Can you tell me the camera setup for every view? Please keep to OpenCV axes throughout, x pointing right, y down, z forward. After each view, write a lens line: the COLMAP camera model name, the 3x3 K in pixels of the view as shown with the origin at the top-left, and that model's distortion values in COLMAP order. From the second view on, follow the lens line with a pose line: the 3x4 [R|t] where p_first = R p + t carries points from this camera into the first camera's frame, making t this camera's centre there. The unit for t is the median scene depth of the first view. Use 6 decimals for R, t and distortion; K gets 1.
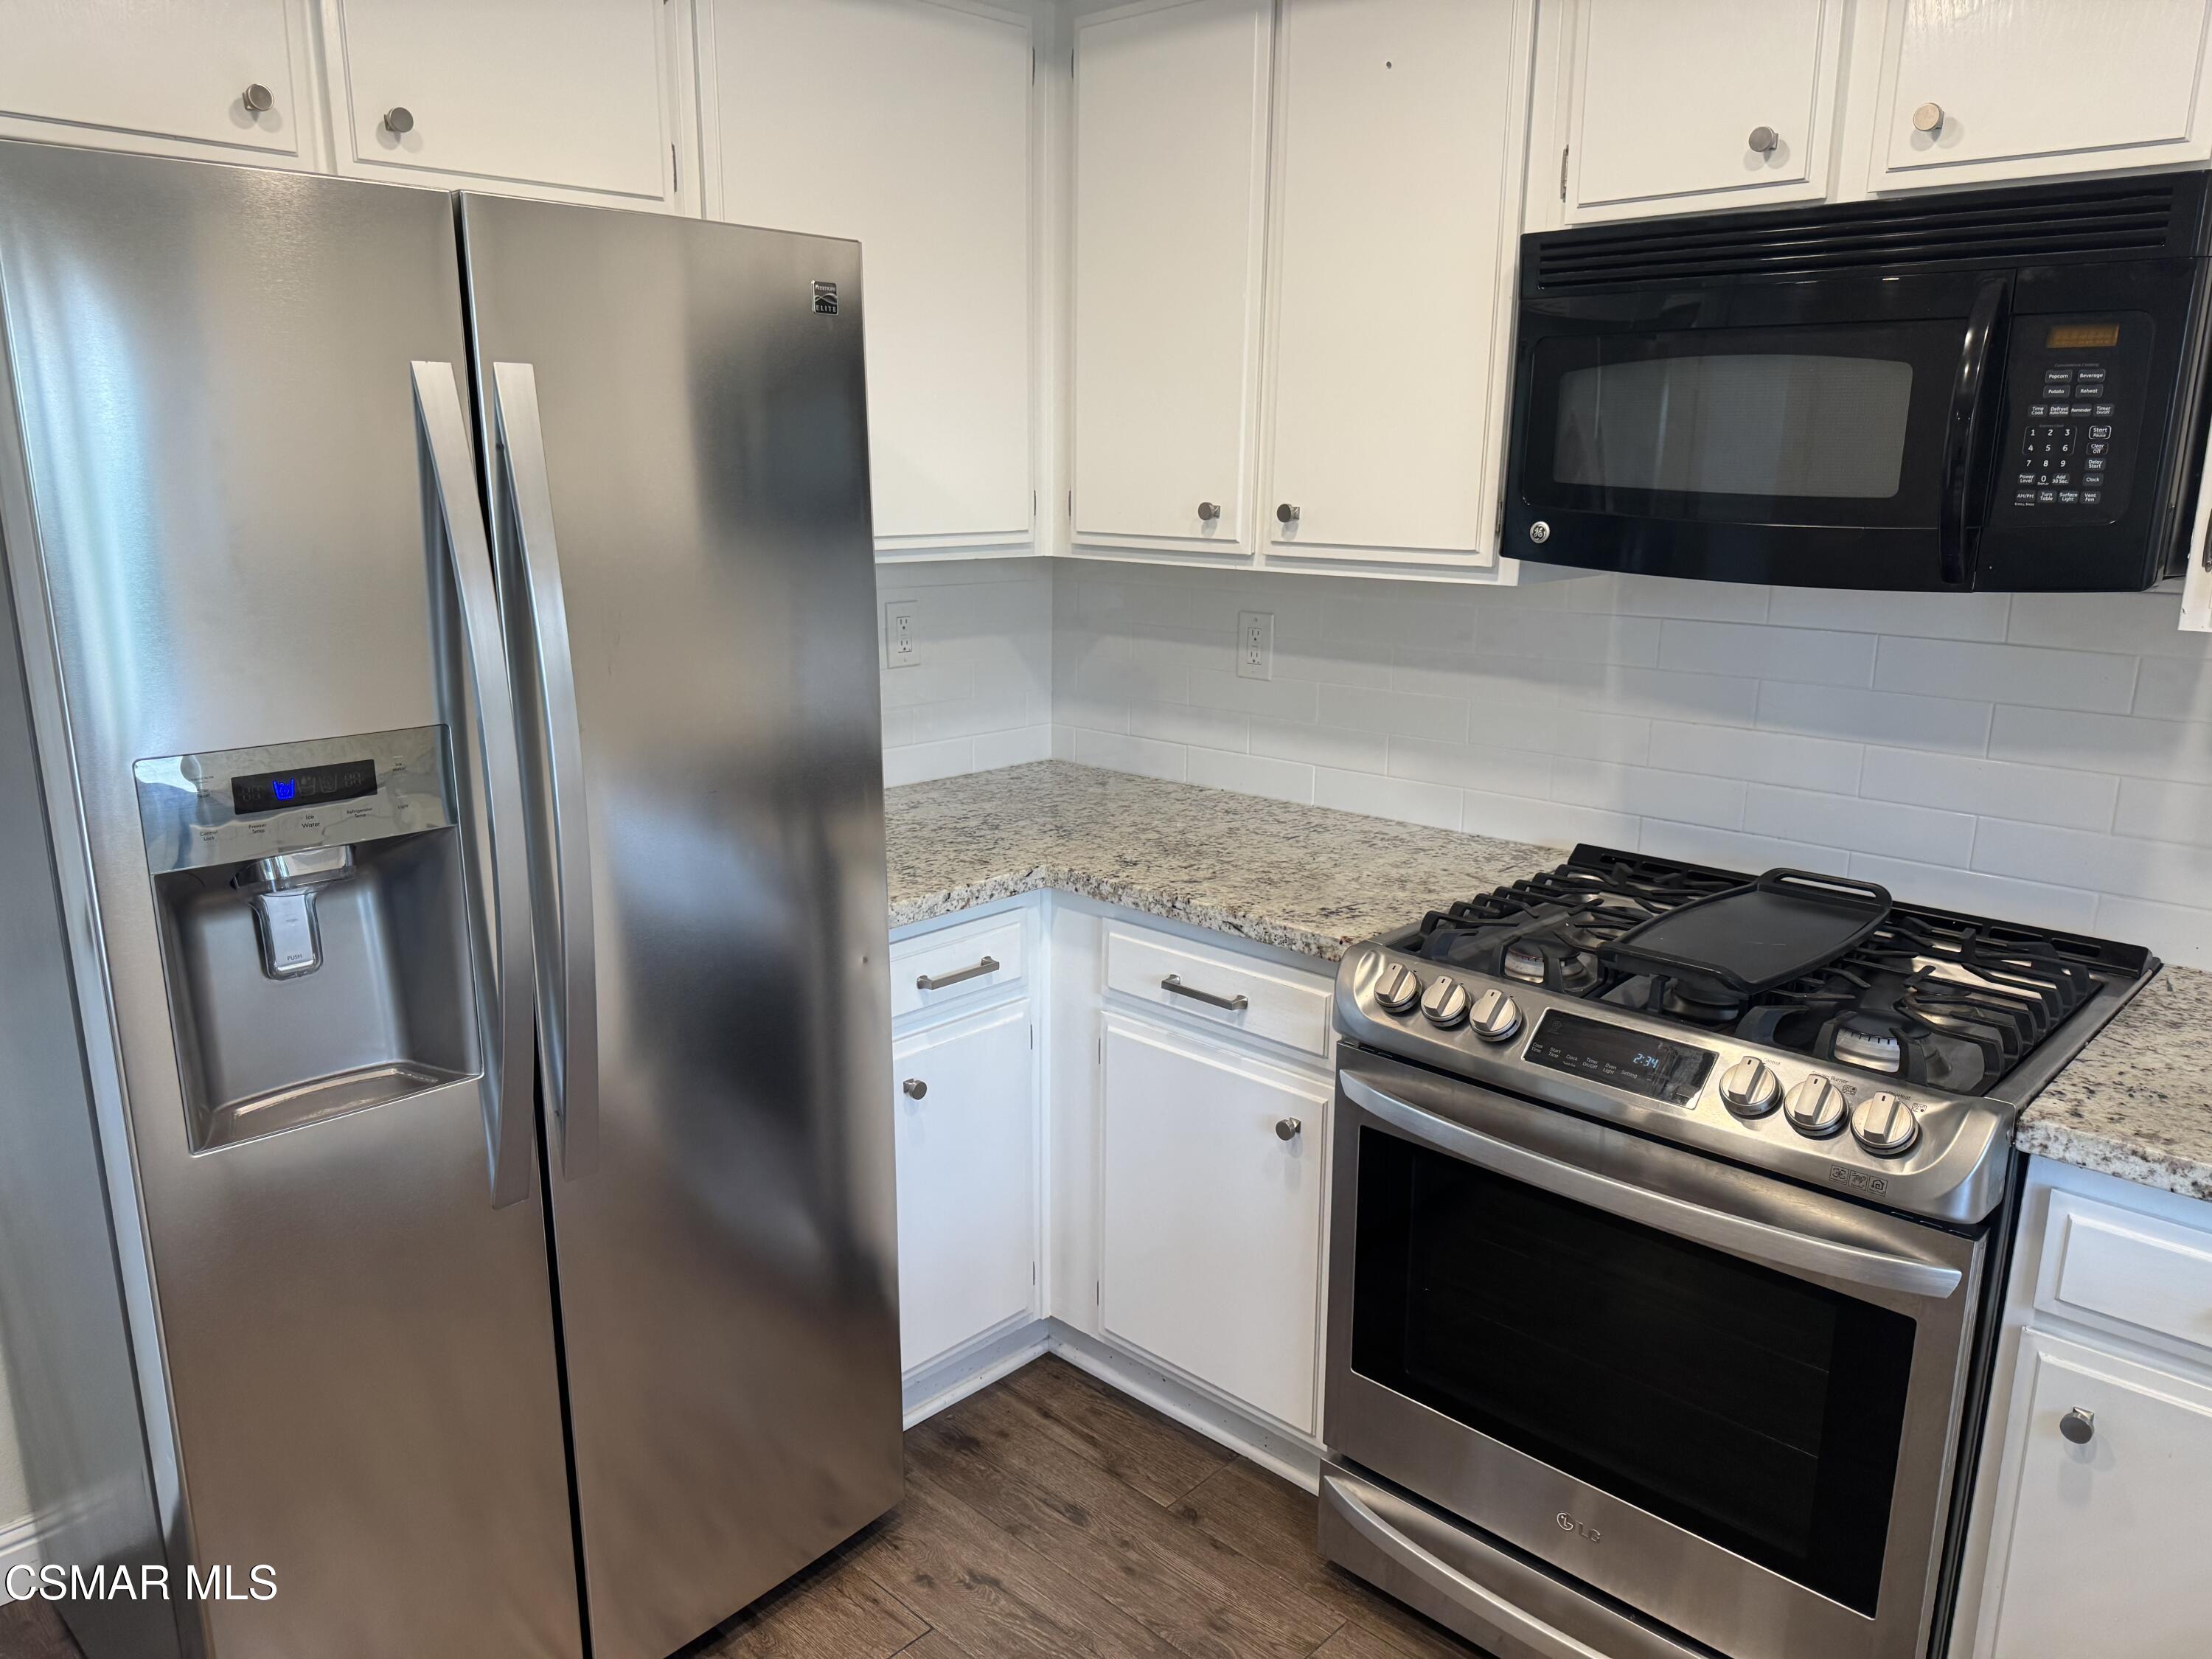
lens RADIAL K [[1564.9, 0, 1084.3], [0, 1564.9, 832.1], [0, 0, 1]] dist [0.076635, -0.091110]
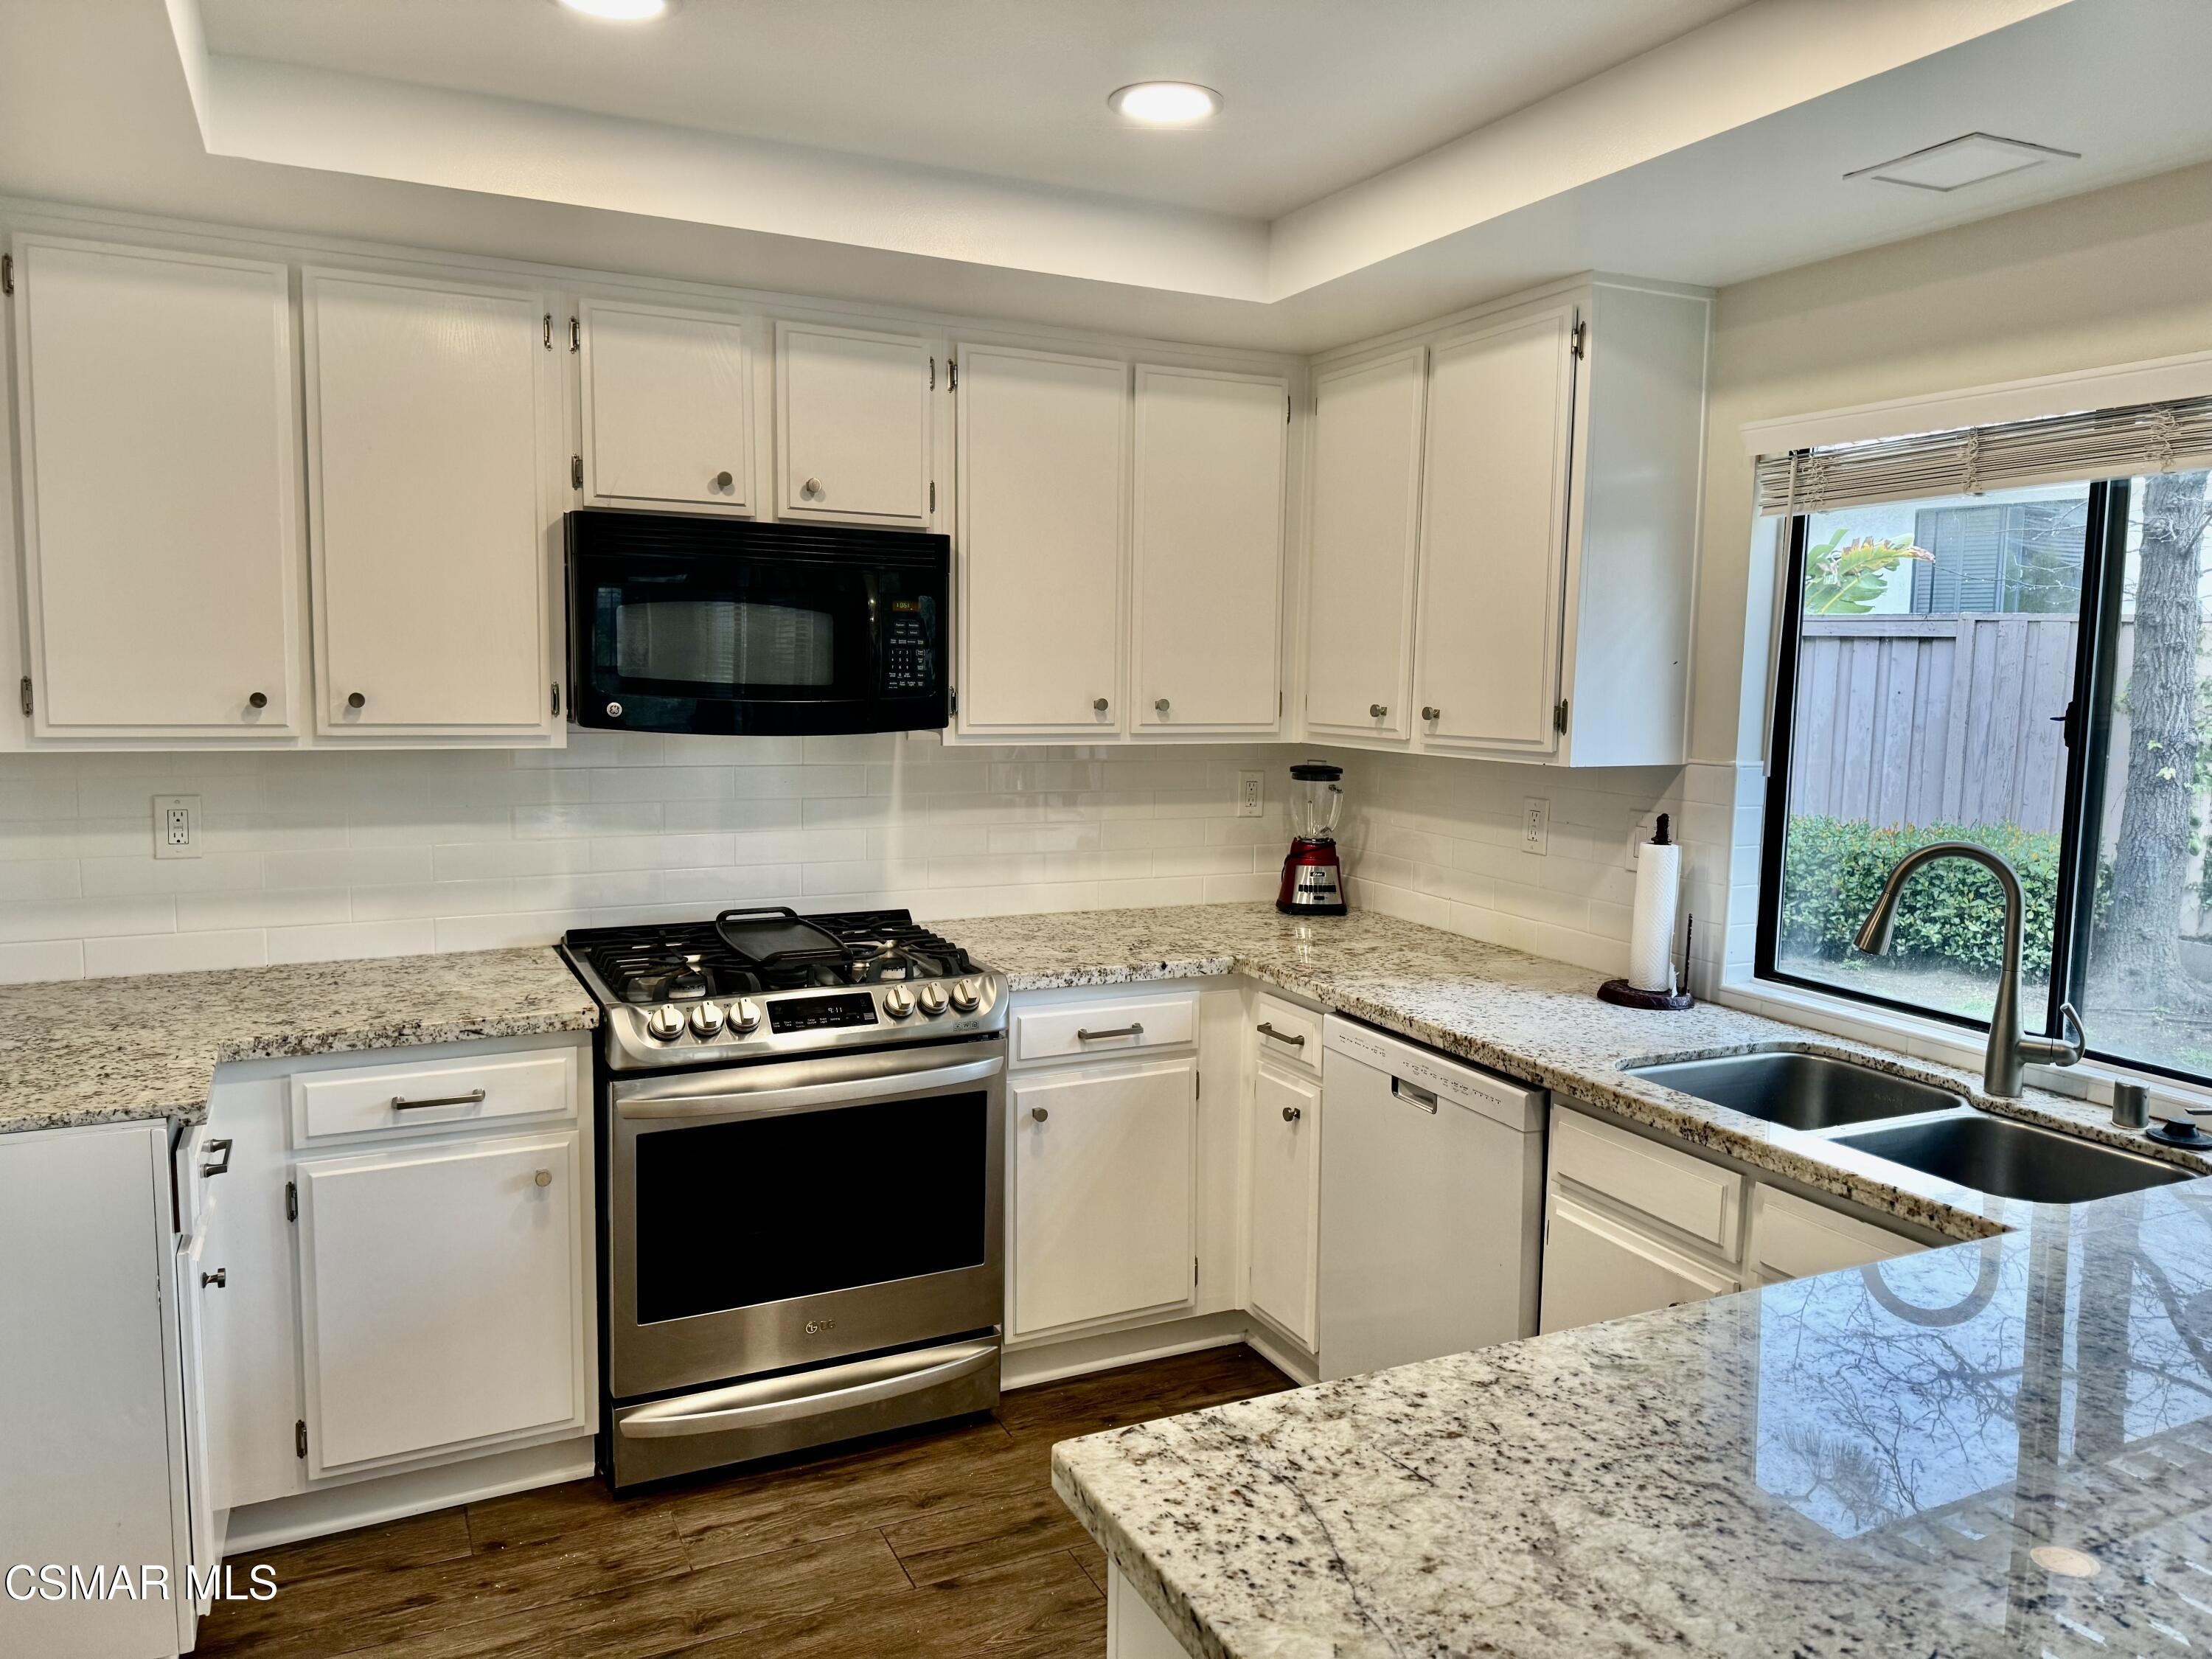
lens RADIAL K [[1564.9, 0, 1120.1], [0, 1564.9, 814.1], [0, 0, 1]] dist [0.076635, -0.091110]
pose [[0.326918, -0.094258, 0.940340, -0.938560], [0.205576, 0.978280, 0.026590, -0.037410], [-0.922422, 0.184619, 0.339194, 0.088396]]
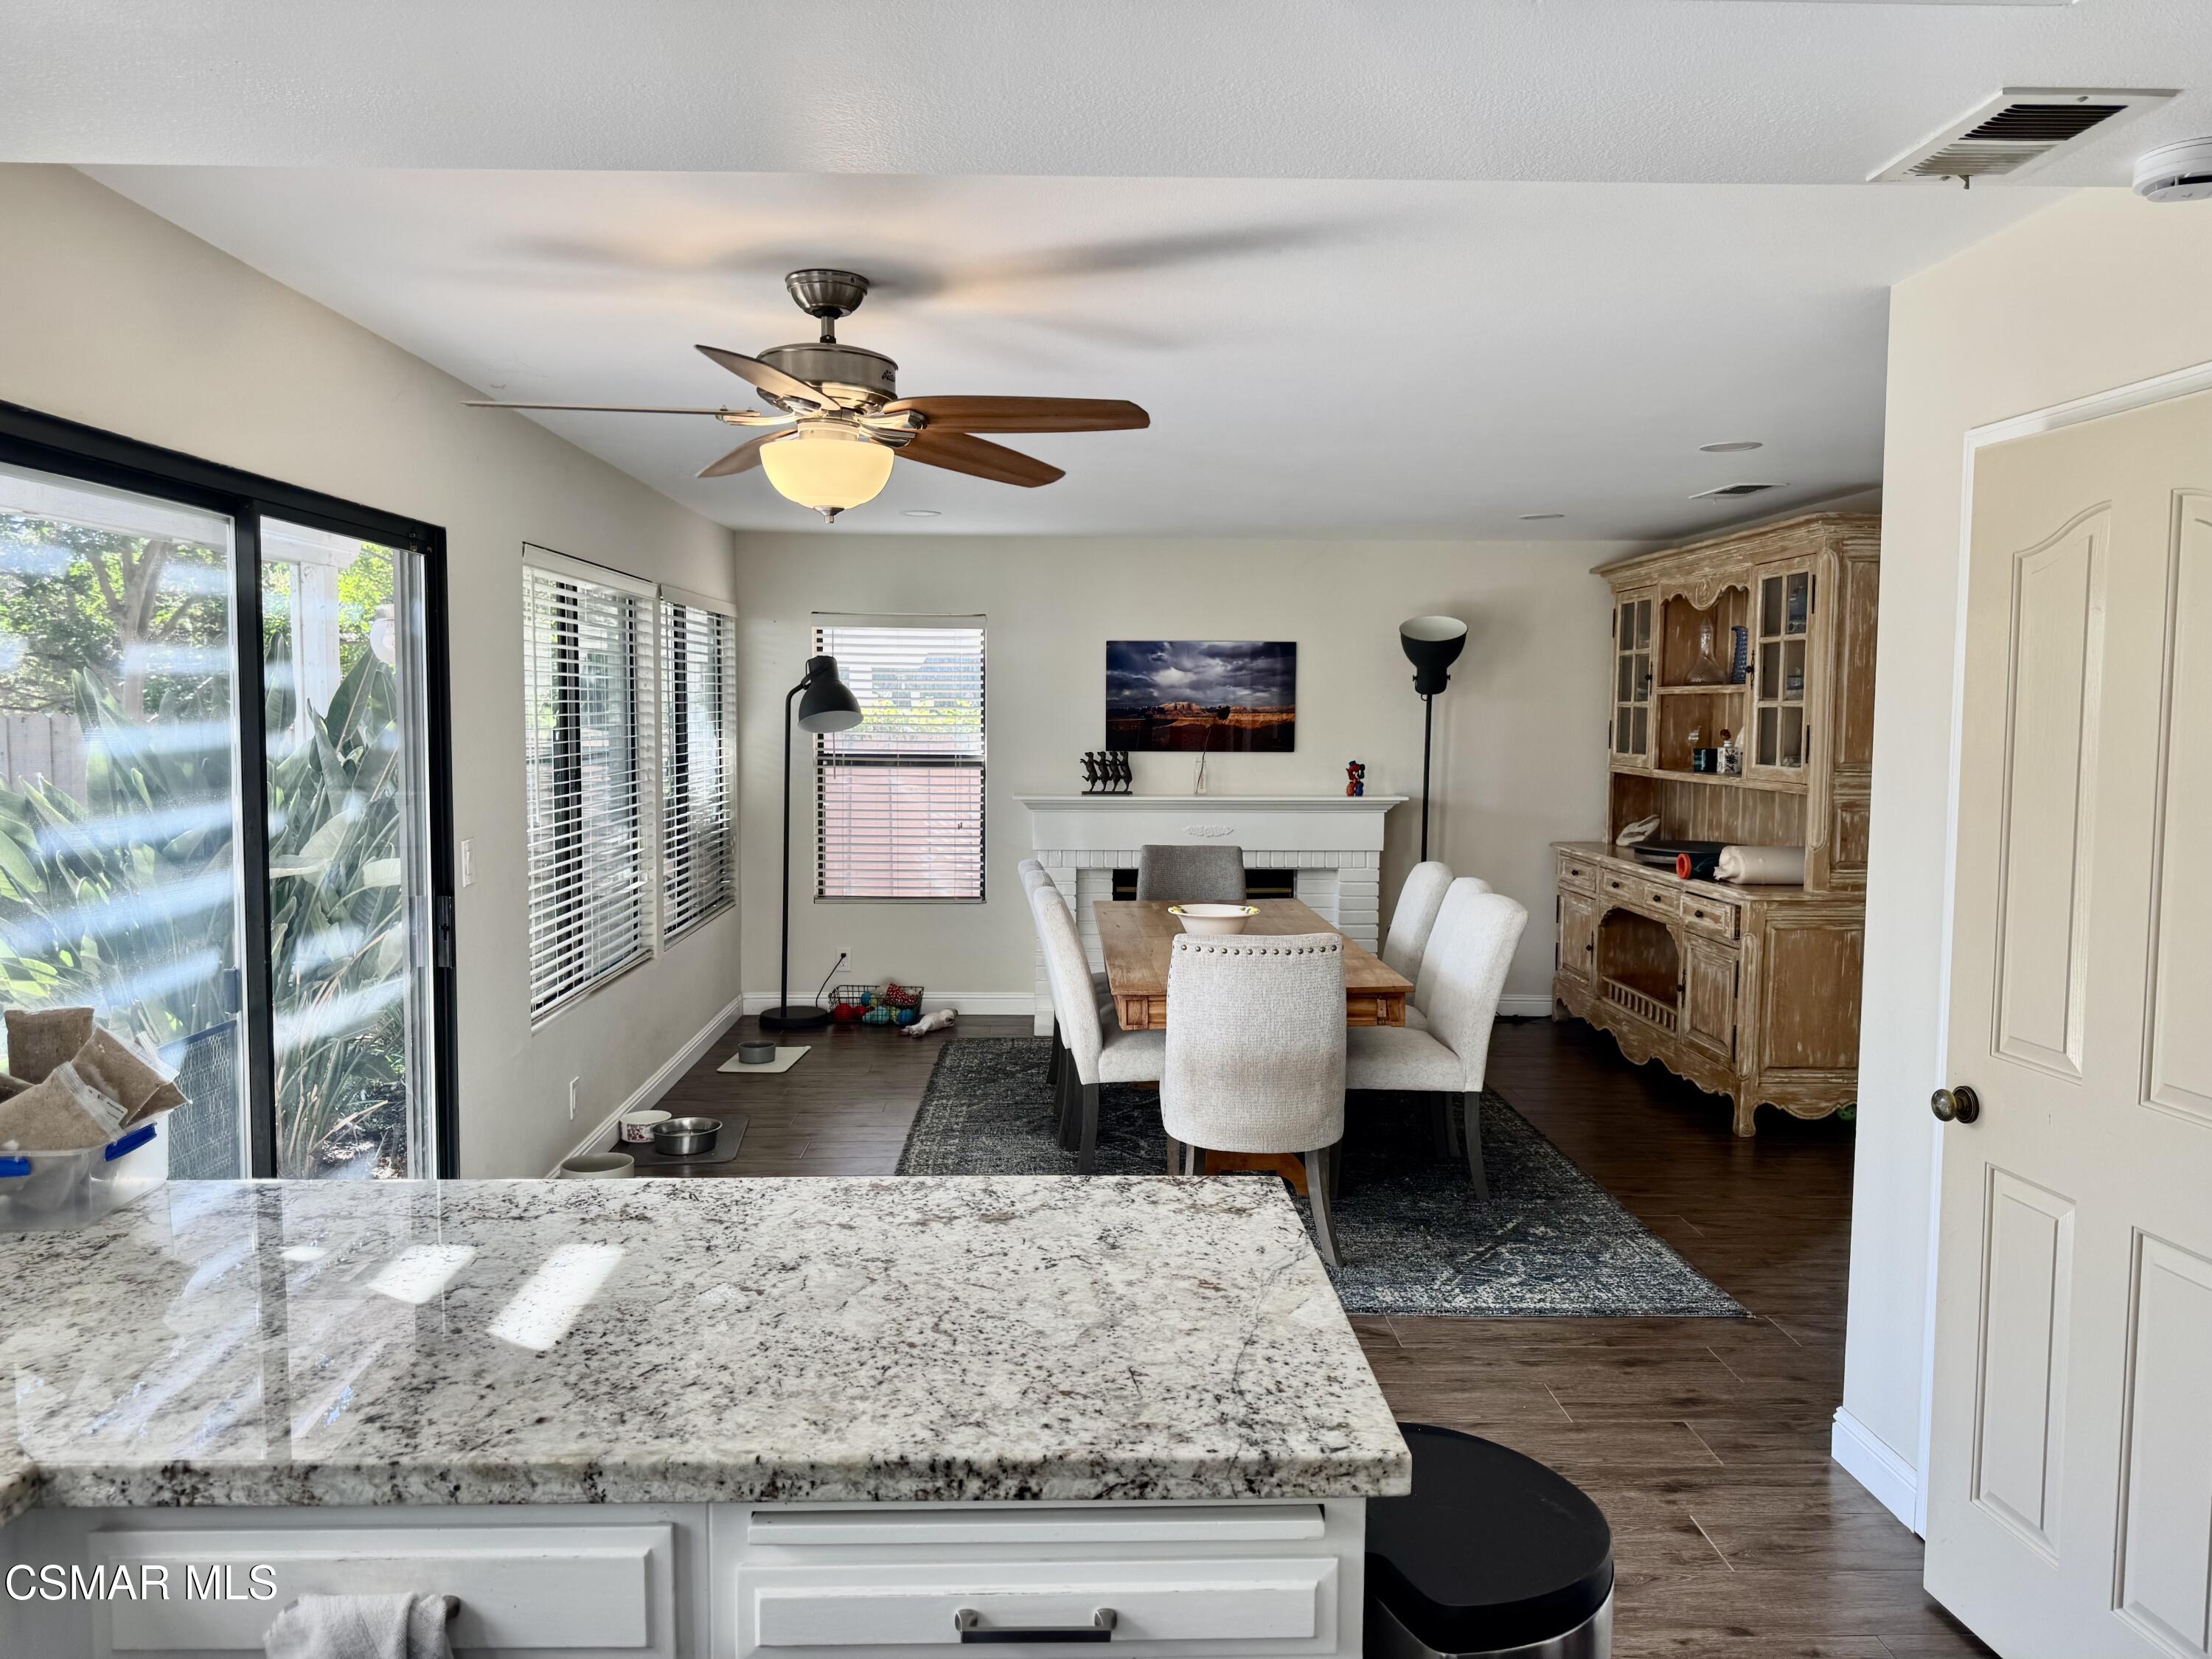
lens RADIAL K [[1564.9, 0, 1094.0], [0, 1564.9, 819.5], [0, 0, 1]] dist [0.076635, -0.091110]
pose [[-0.695638, 0.054824, -0.716298, 0.207511], [-0.172971, 0.954969, 0.241073, -0.191080], [0.697259, 0.291598, -0.654829, 0.653169]]
